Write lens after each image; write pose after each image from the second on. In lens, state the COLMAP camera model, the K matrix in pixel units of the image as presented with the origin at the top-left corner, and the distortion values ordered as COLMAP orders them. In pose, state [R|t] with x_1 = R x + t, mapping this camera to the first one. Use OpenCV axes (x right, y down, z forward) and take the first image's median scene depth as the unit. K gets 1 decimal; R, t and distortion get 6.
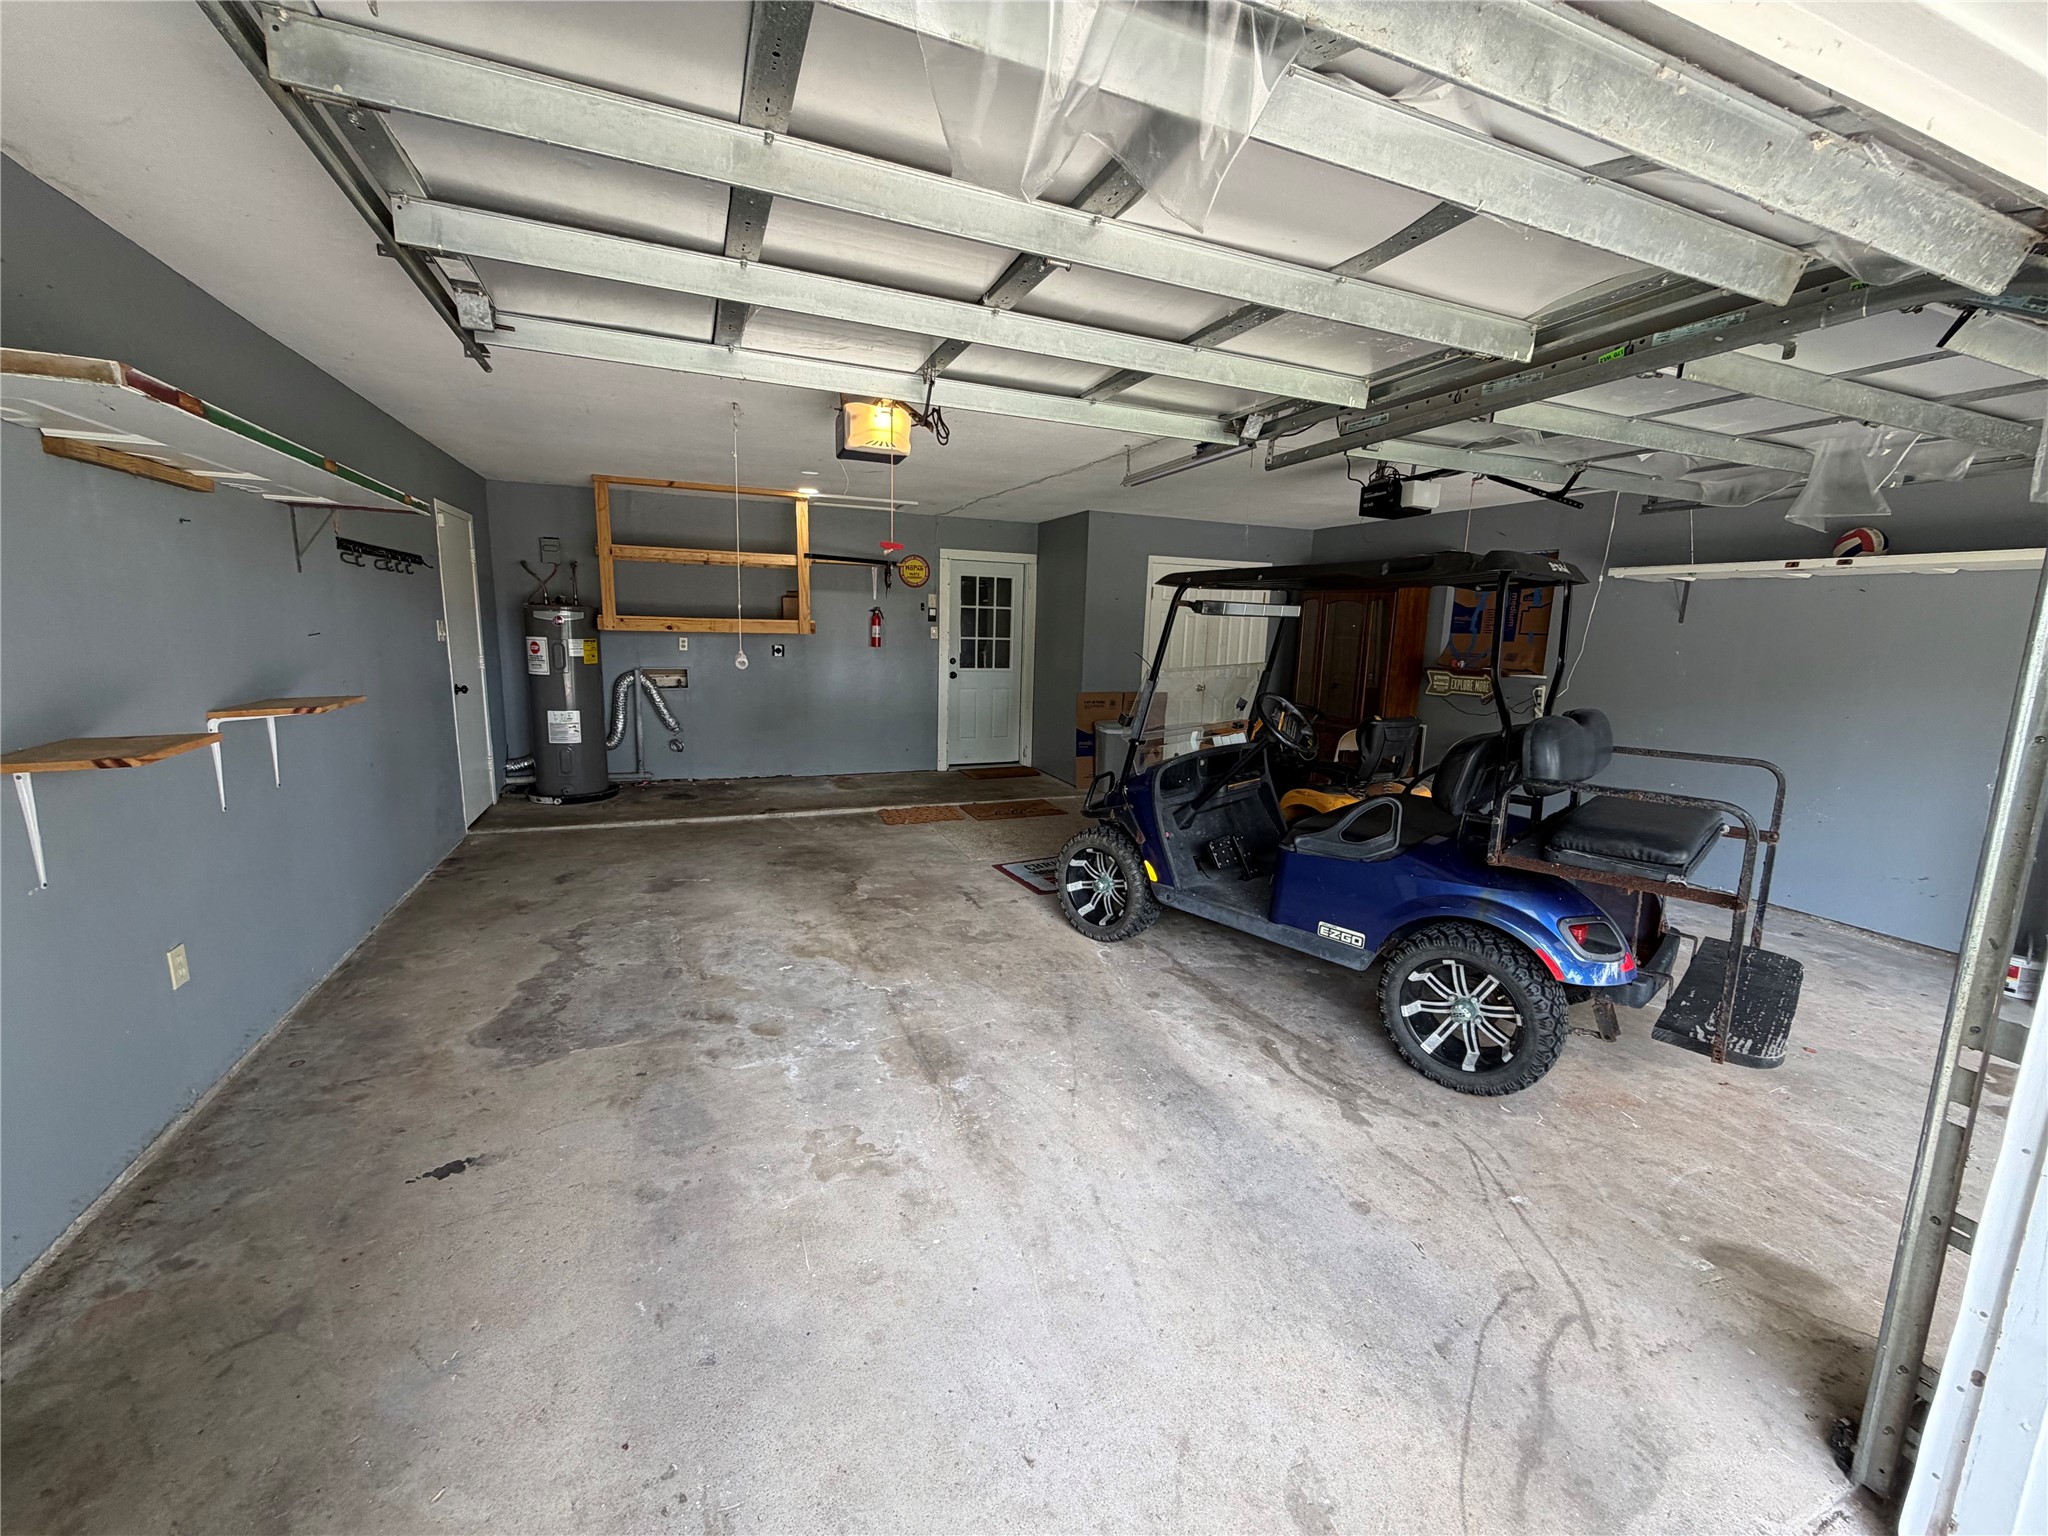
lens RADIAL K [[827.9, 0, 1024.0], [0, 827.9, 768.0], [0, 0, 1]] dist [-0.001550, -0.000156]
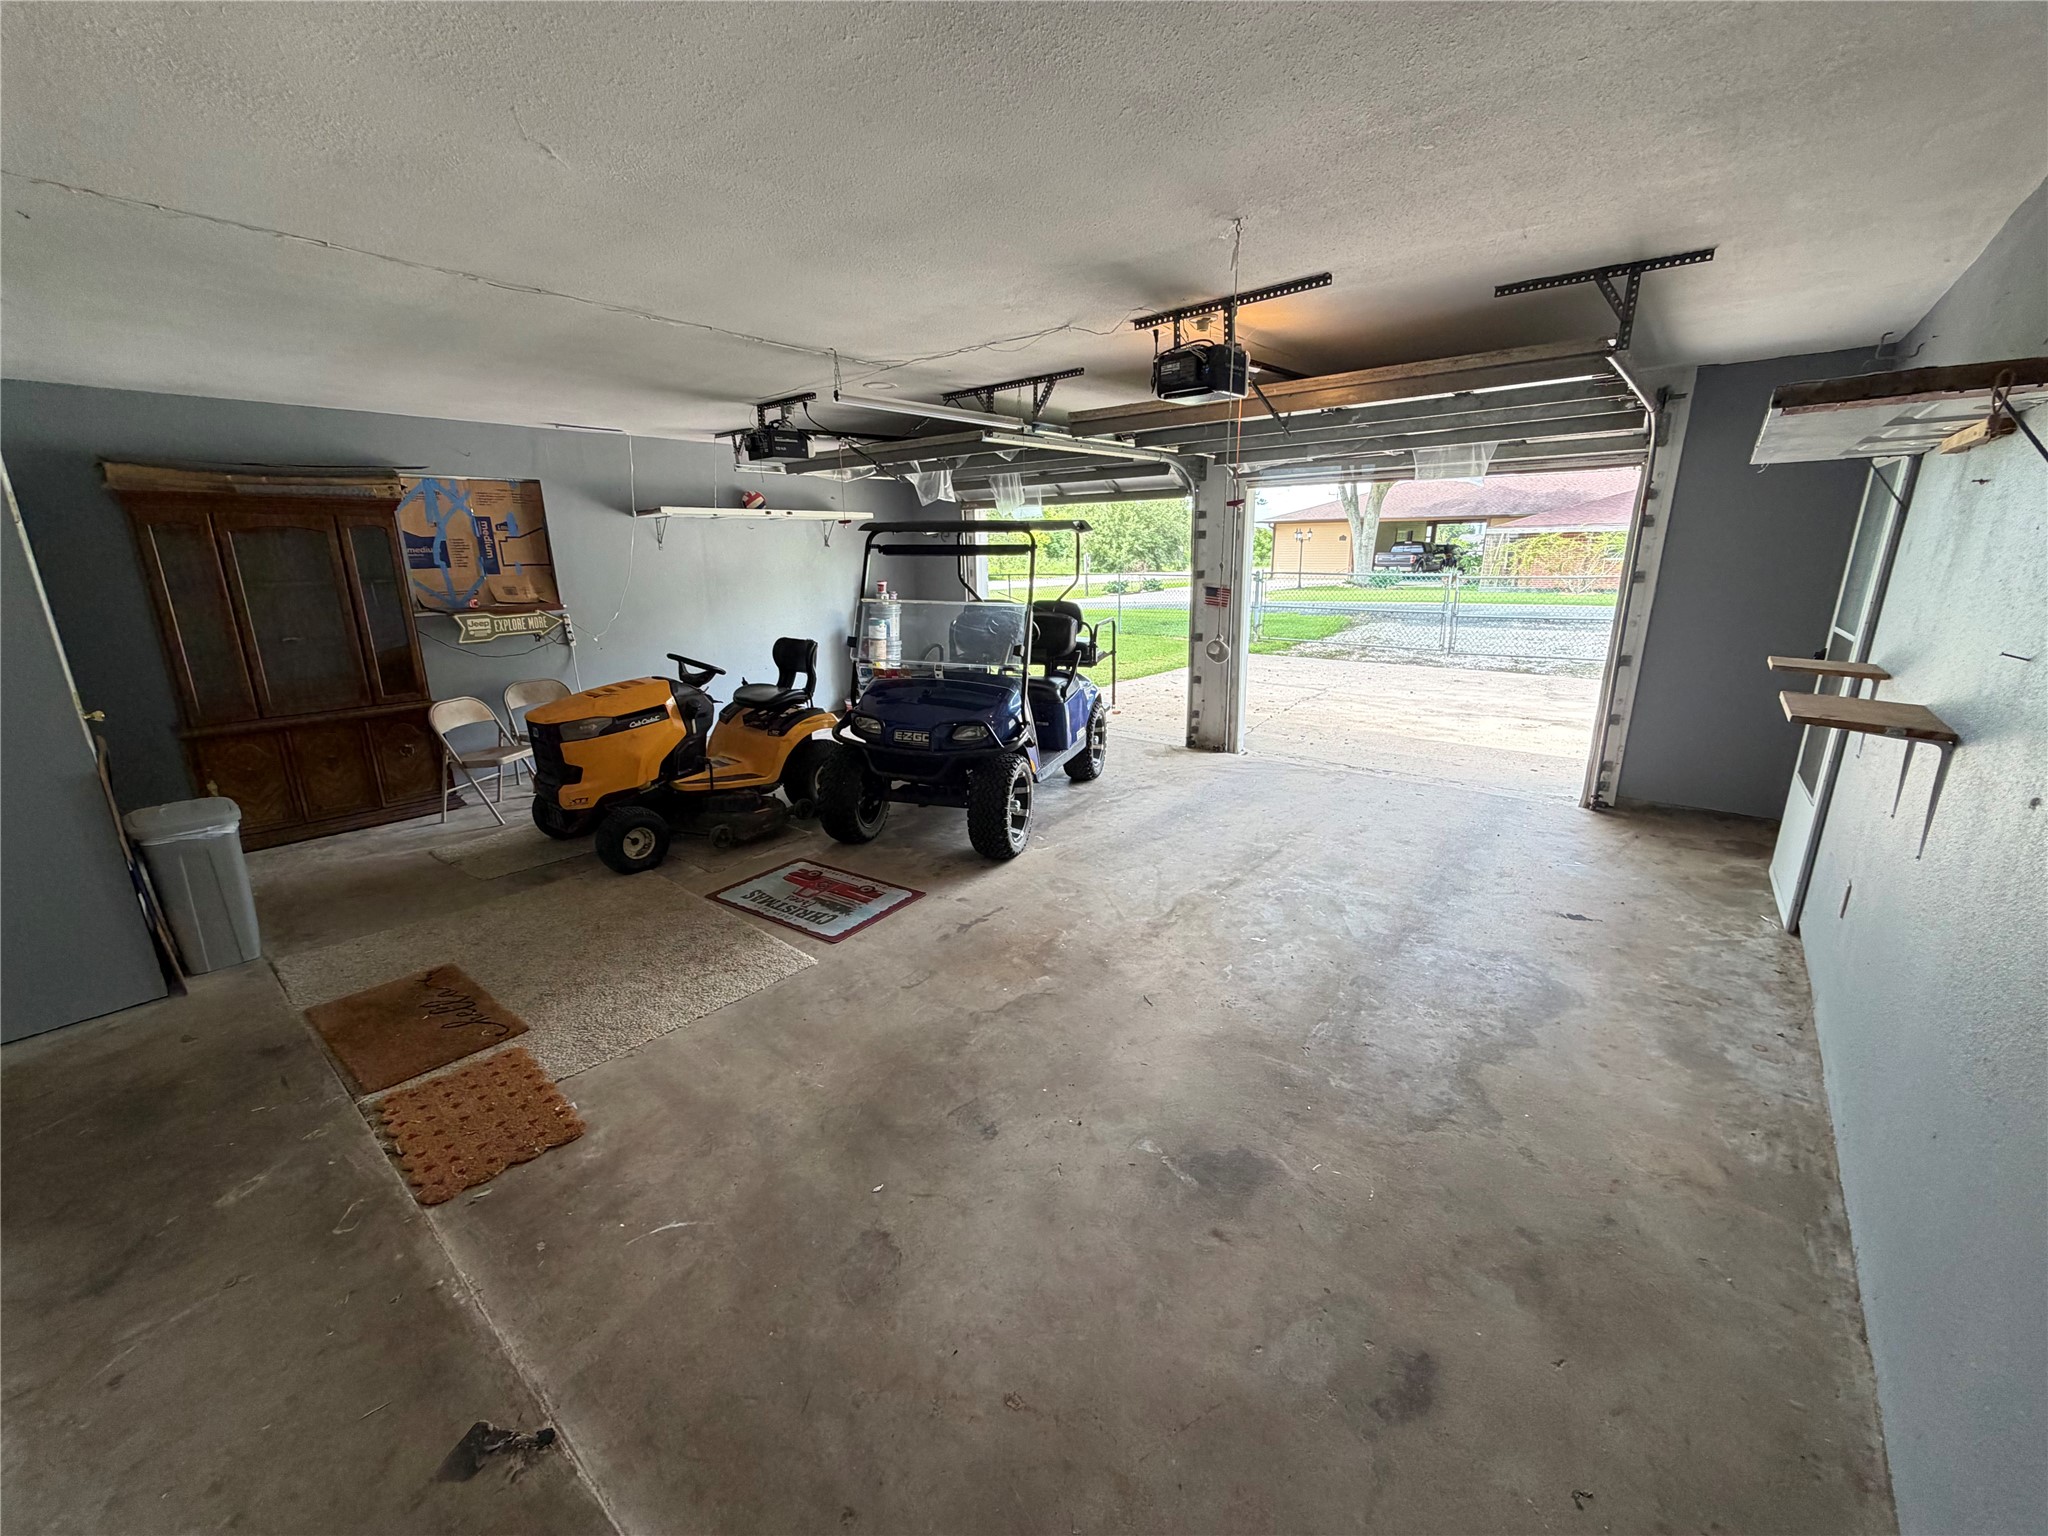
lens RADIAL K [[805.0, 0, 1024.0], [0, 805.0, 768.0], [0, 0, 1]] dist [0.000876, 0.000065]
pose [[-0.467322, -0.257466, 0.845767, -0.754158], [0.151762, 0.919093, 0.363643, -0.274956], [-0.870964, 0.298294, -0.390438, 1.288061]]
